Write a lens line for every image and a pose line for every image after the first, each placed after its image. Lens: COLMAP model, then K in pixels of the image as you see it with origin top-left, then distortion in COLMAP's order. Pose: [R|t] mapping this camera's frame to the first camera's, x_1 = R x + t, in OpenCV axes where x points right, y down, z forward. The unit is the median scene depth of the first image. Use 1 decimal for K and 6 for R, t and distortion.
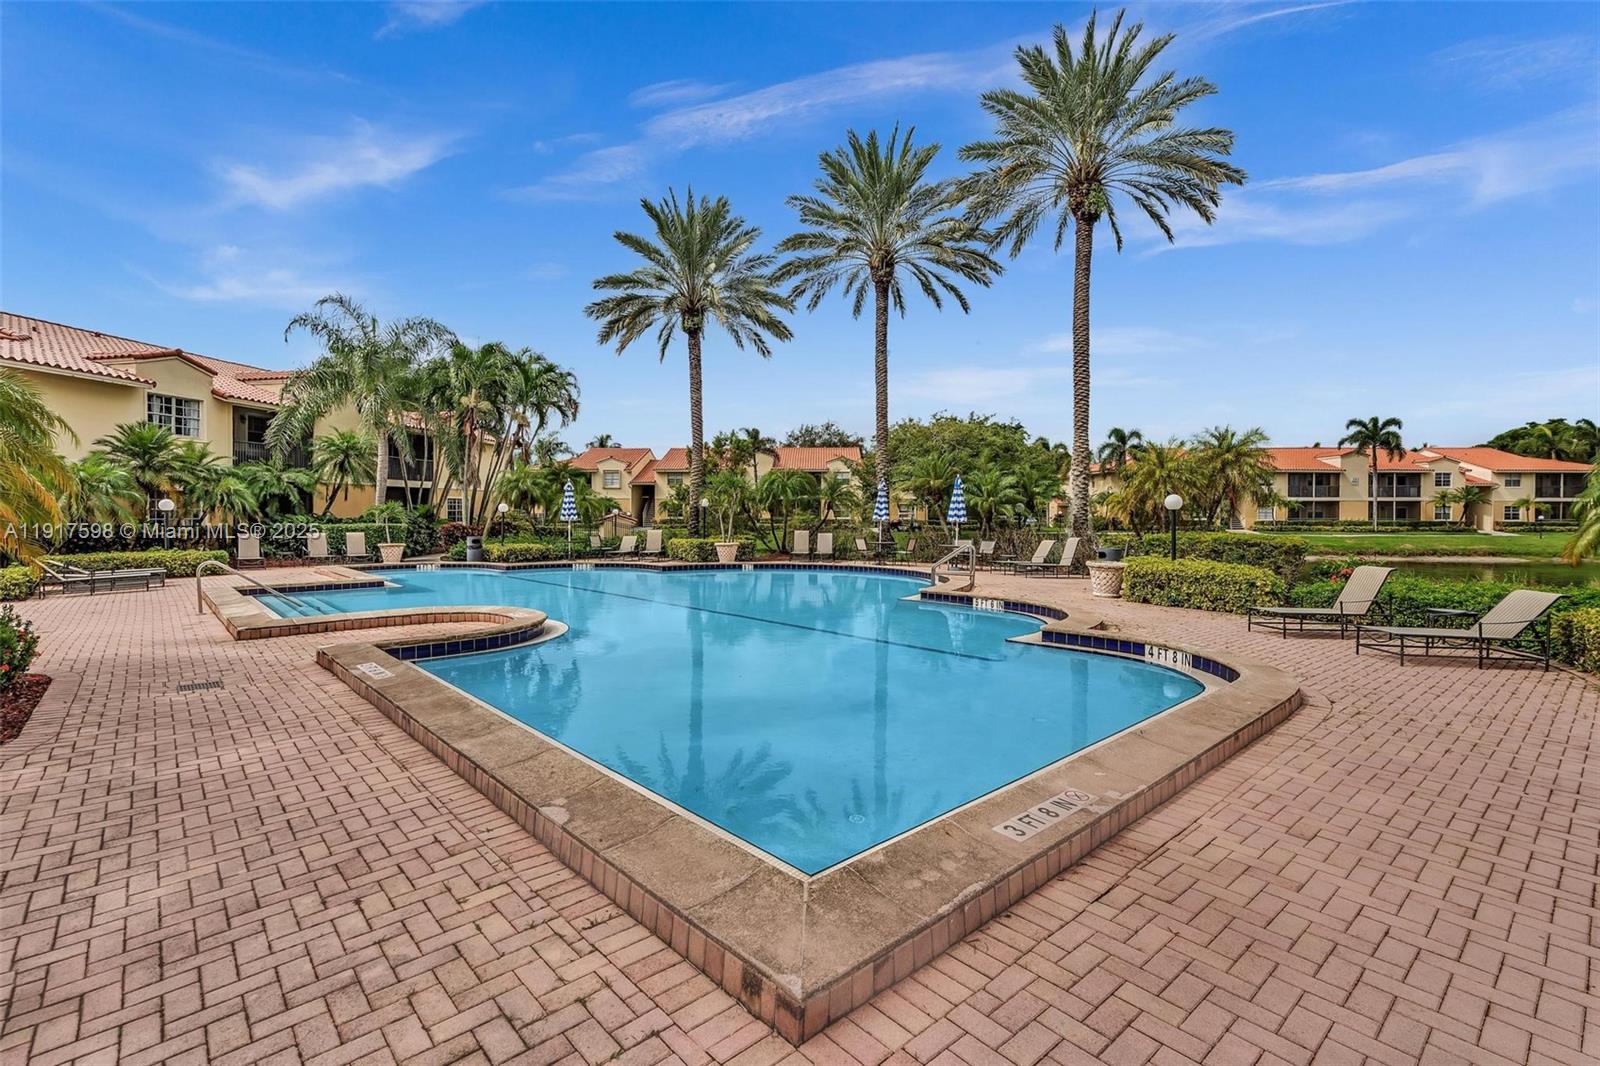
lens RADIAL K [[730.5, 0, 797.8], [0, 730.5, 522.7], [0, 0, 1]] dist [-0.003688, 0.000191]
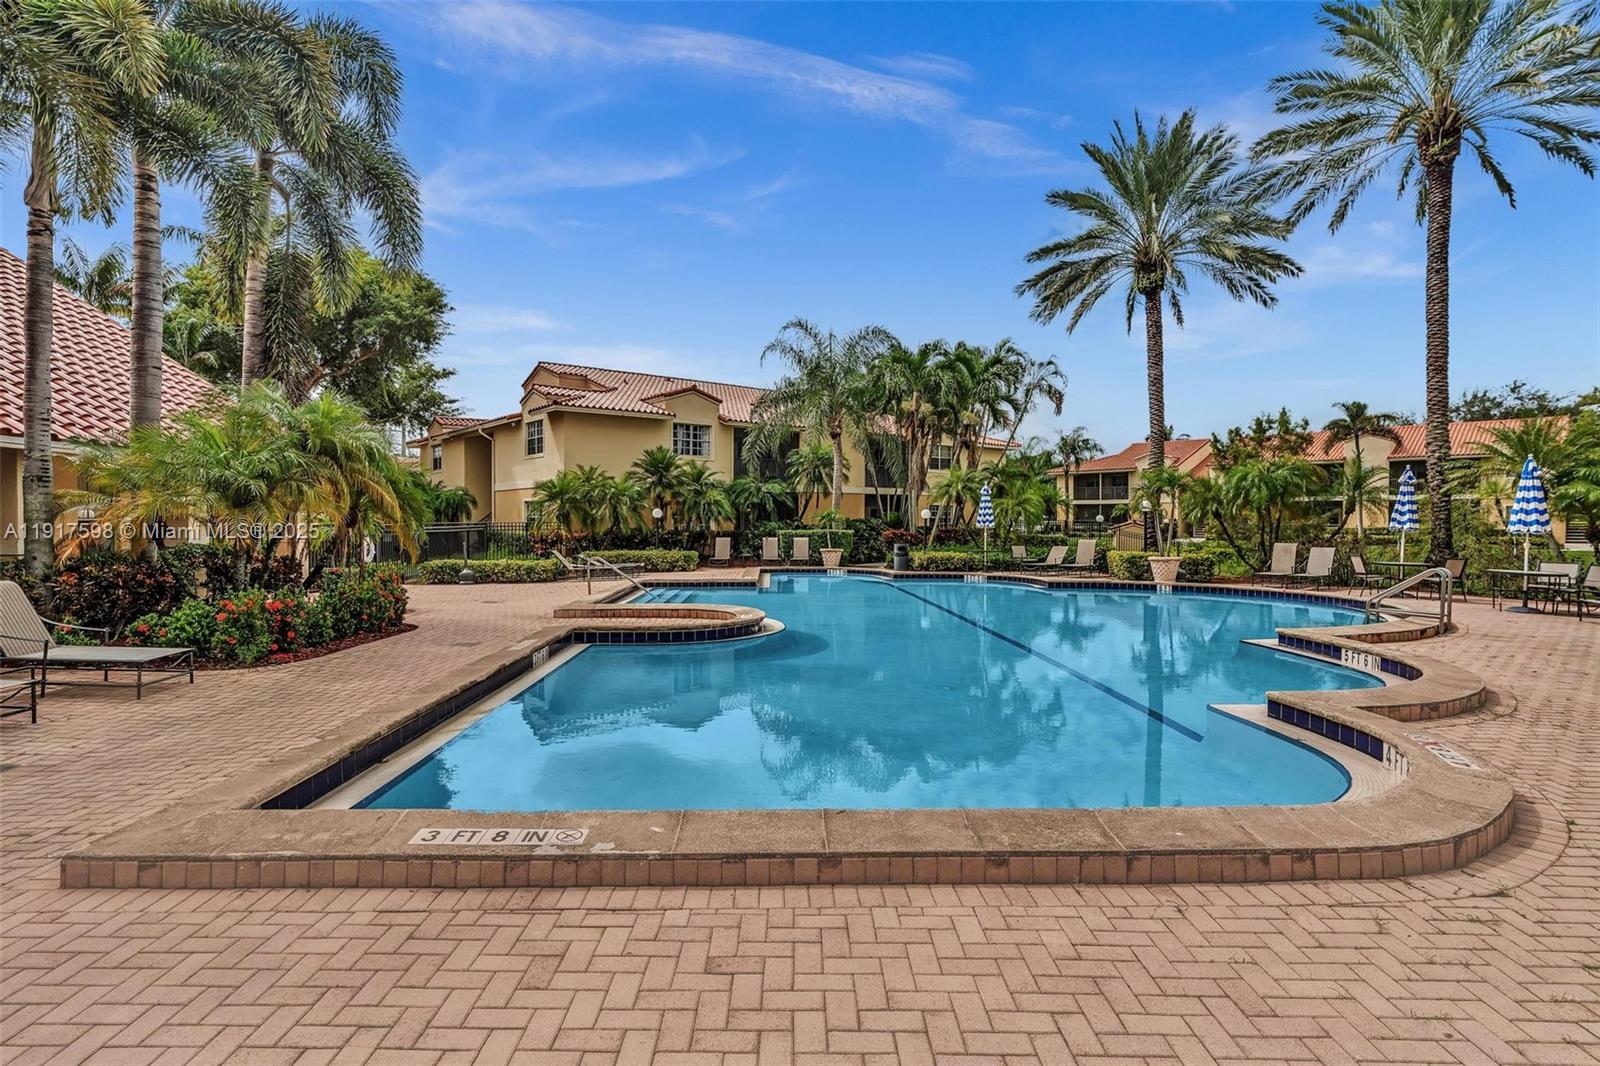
lens RADIAL K [[837.4, 0, 796.2], [0, 837.4, 537.9], [0, 0, 1]] dist [-0.003001, 0.000812]
pose [[0.745243, 0.013190, -0.666662, 1.485939], [-0.008697, 0.999912, 0.010060, 0.008541], [0.666736, -0.001699, 0.745292, 0.522827]]
